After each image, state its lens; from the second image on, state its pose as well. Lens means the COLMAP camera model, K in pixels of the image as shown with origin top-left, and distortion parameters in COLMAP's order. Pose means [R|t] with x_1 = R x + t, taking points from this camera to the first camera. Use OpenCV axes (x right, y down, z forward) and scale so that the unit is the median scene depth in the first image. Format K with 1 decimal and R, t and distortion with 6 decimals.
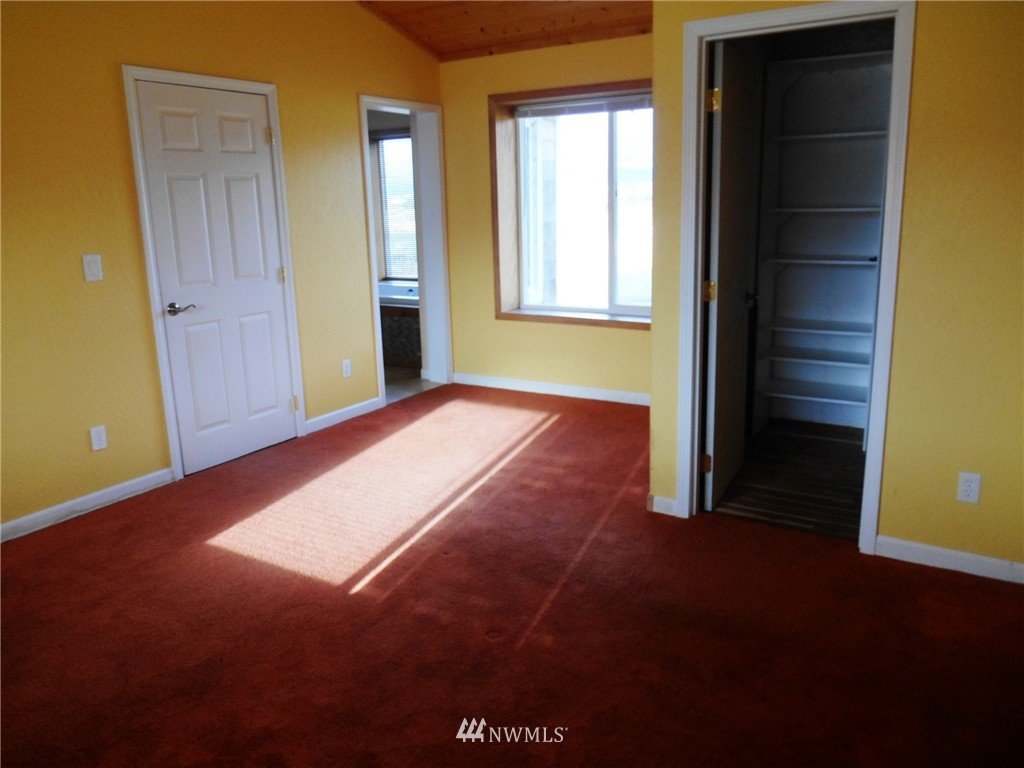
lens RADIAL K [[772.9, 0, 512.0], [0, 772.9, 384.0], [0, 0, 1]] dist [-0.033709, 0.009234]
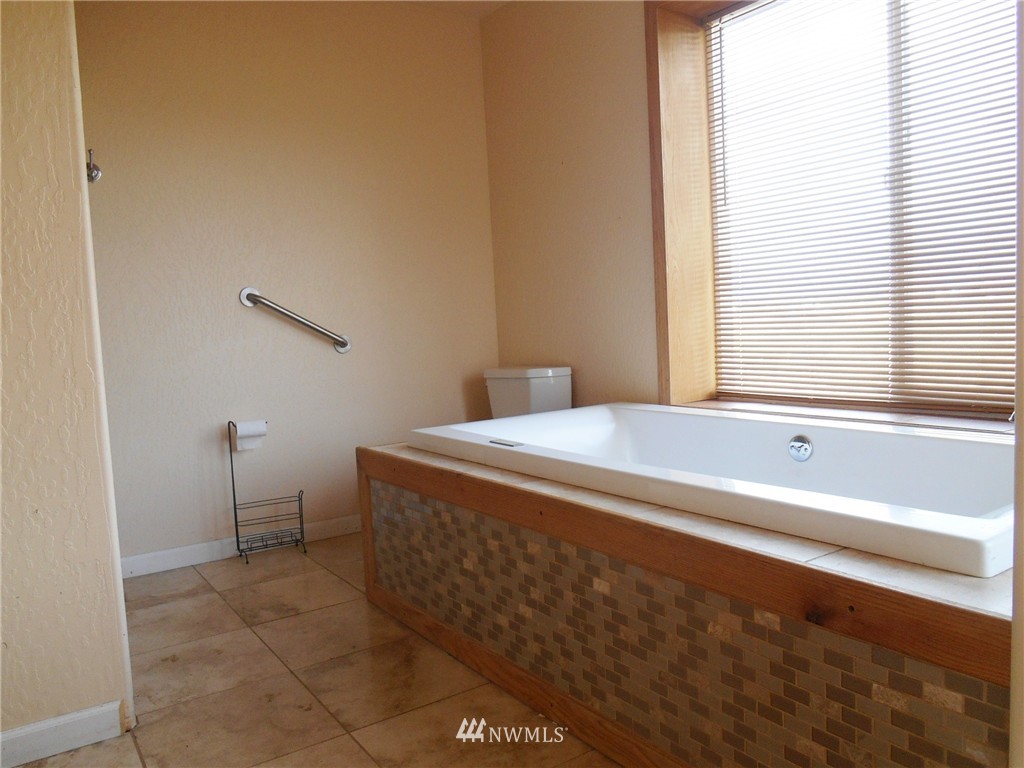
lens RADIAL K [[772.9, 0, 512.0], [0, 772.9, 384.0], [0, 0, 1]] dist [-0.033709, 0.009234]
pose [[0.913512, 0.015333, -0.406522, -0.113094], [-0.070686, 0.990071, -0.121499, -0.098017], [0.400623, 0.139726, 0.905526, 0.683150]]
